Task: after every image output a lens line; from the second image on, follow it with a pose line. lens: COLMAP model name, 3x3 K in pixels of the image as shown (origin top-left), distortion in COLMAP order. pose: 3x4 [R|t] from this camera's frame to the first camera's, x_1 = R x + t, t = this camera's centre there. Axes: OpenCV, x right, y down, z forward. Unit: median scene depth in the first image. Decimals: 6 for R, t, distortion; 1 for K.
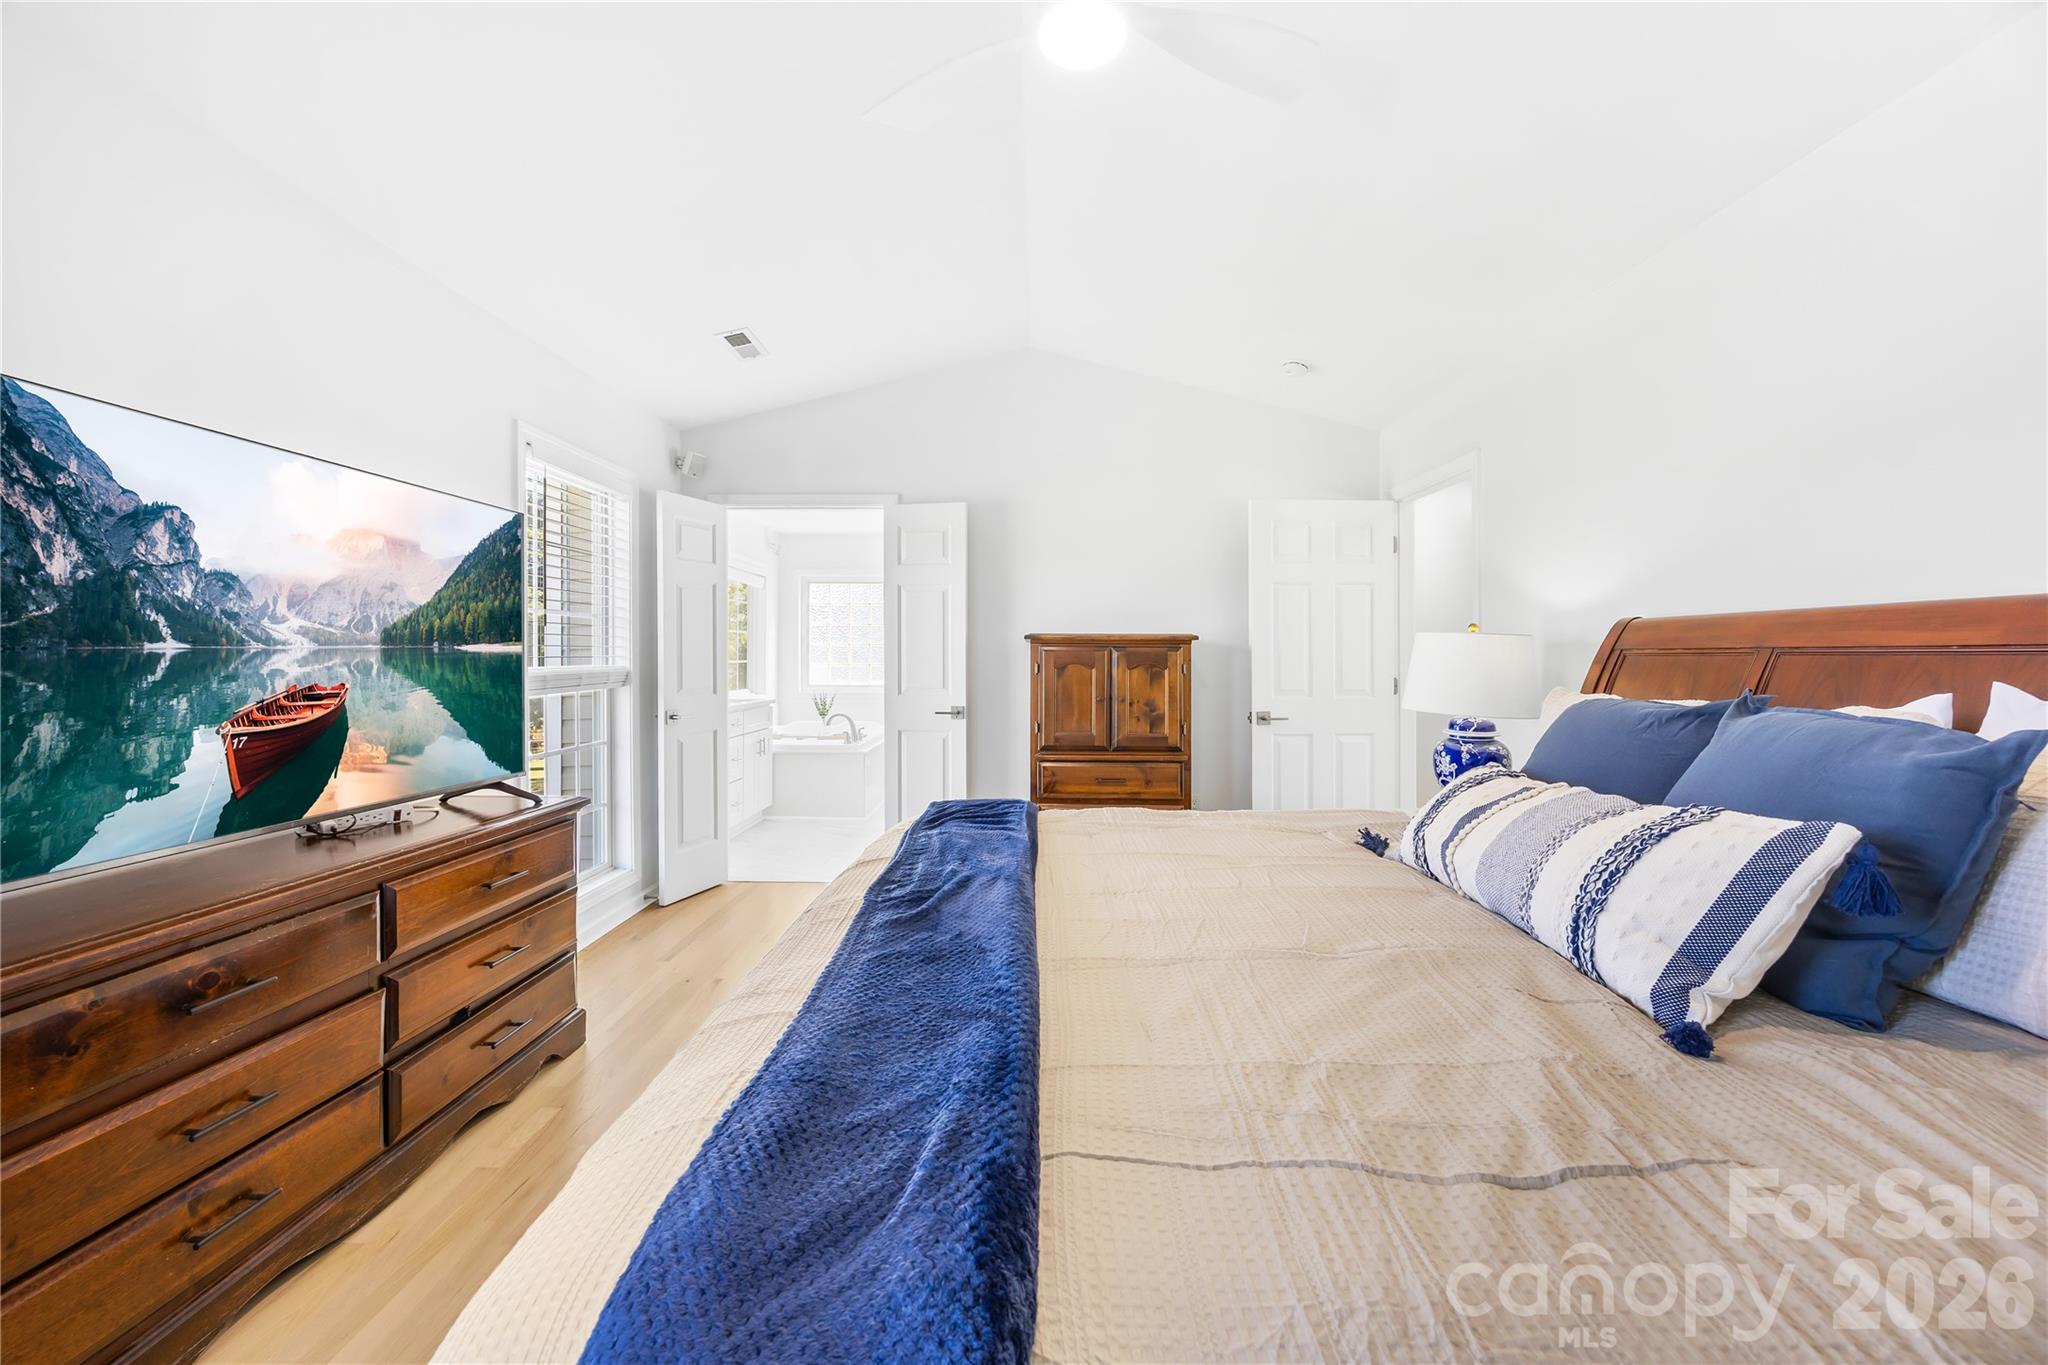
lens RADIAL K [[784.0, 0, 1024.5], [0, 784.0, 645.3], [0, 0, 1]] dist [-0.000848, 0.000045]
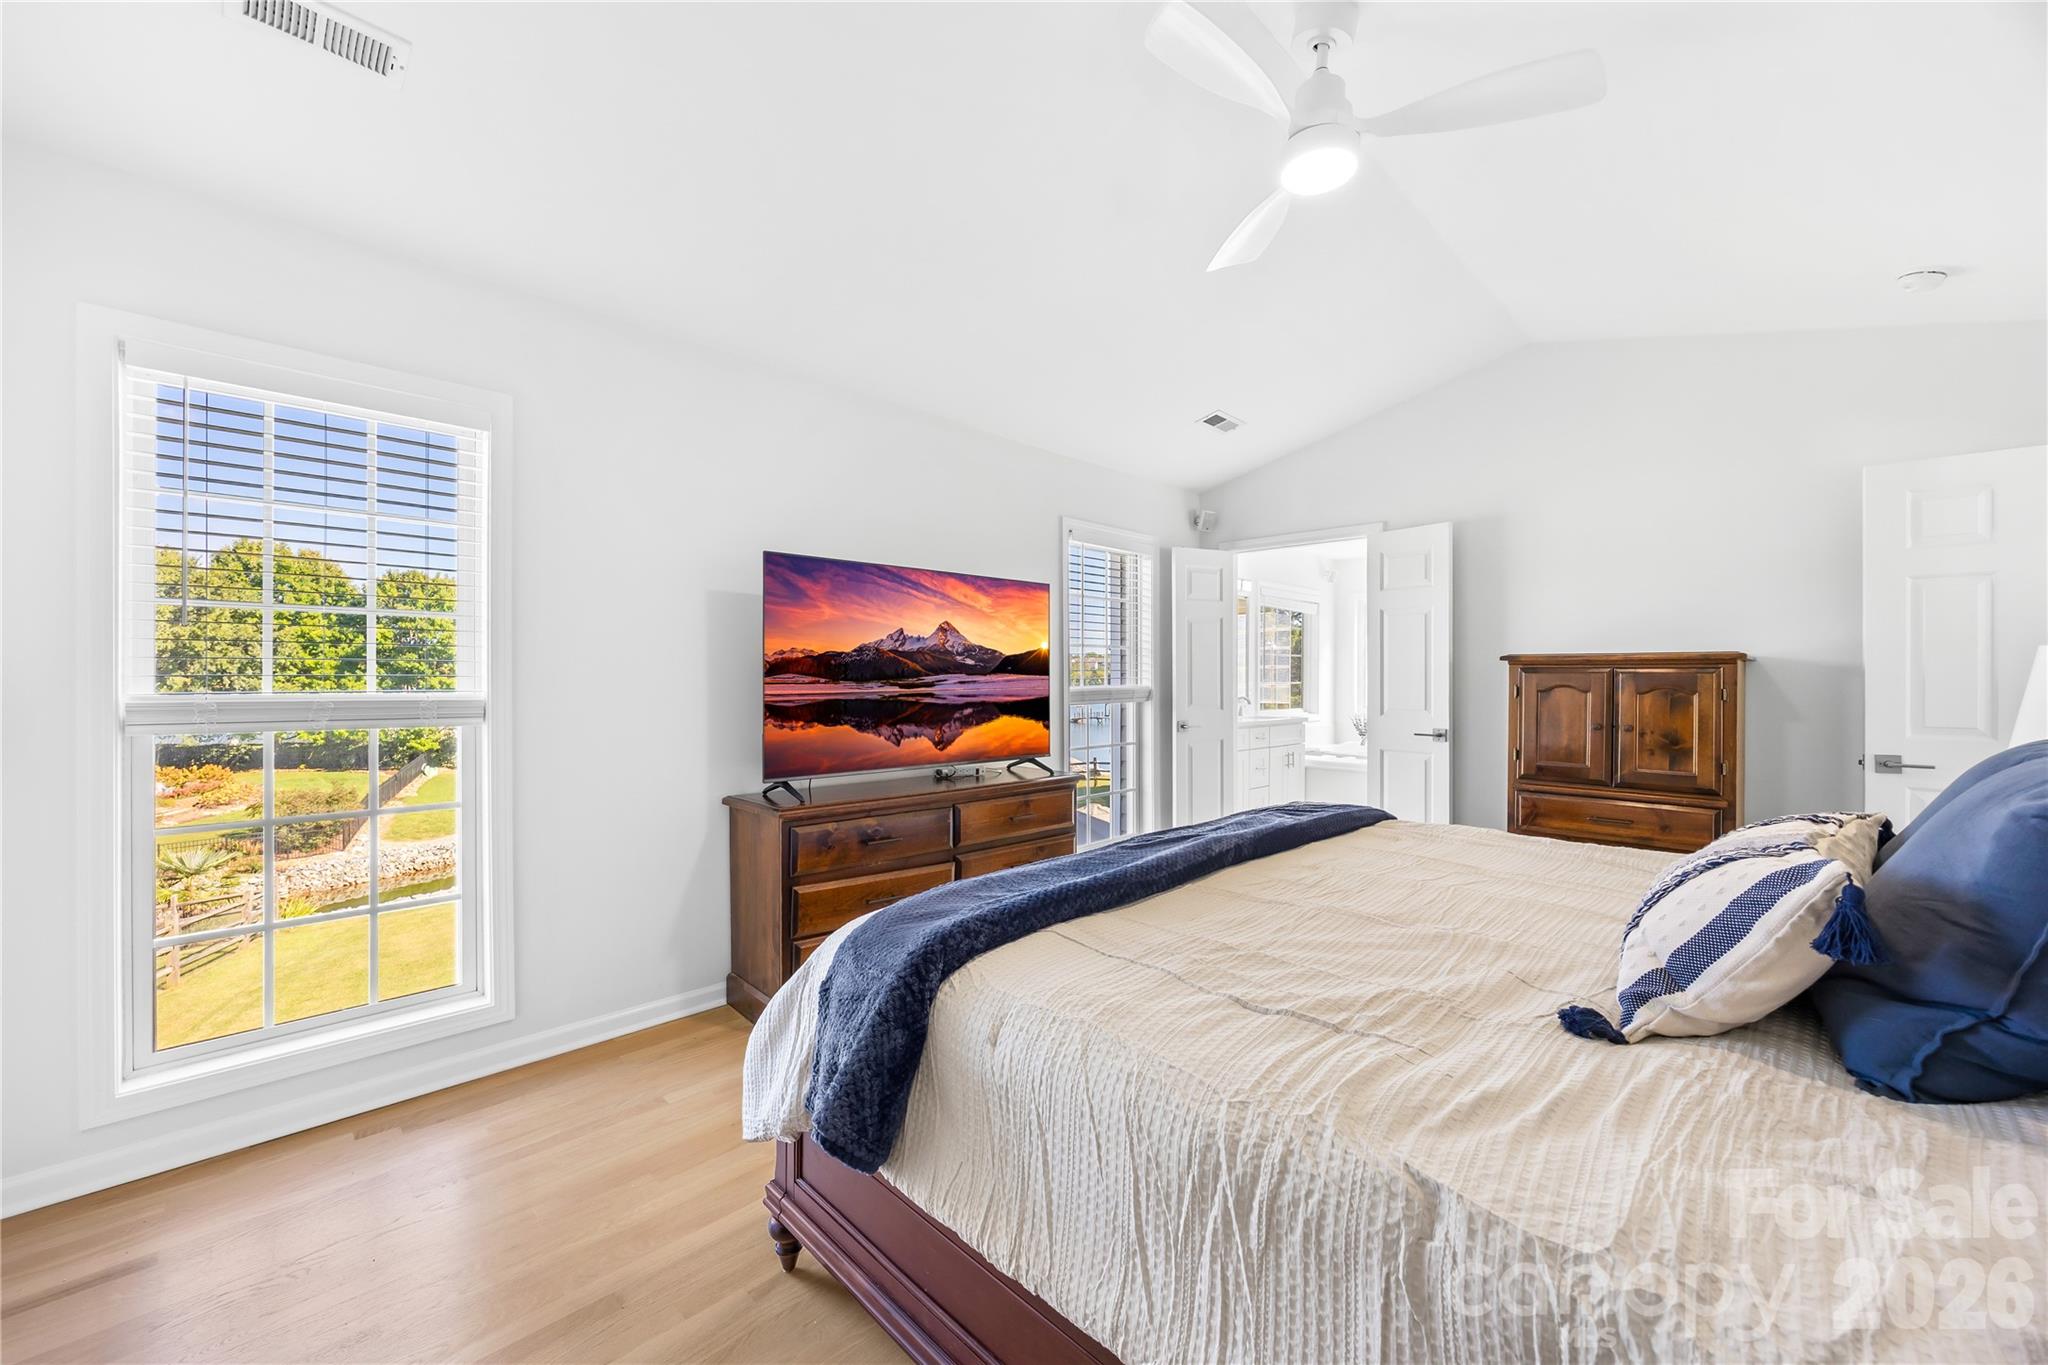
lens RADIAL K [[777.7, 0, 1025.8], [0, 777.7, 664.0], [0, 0, 1]] dist [-0.002412, -0.000144]
pose [[0.725377, -0.010999, -0.688264, 0.385516], [0.008882, 0.999939, -0.006618, -0.004332], [0.688295, -0.001312, 0.725430, -0.132890]]
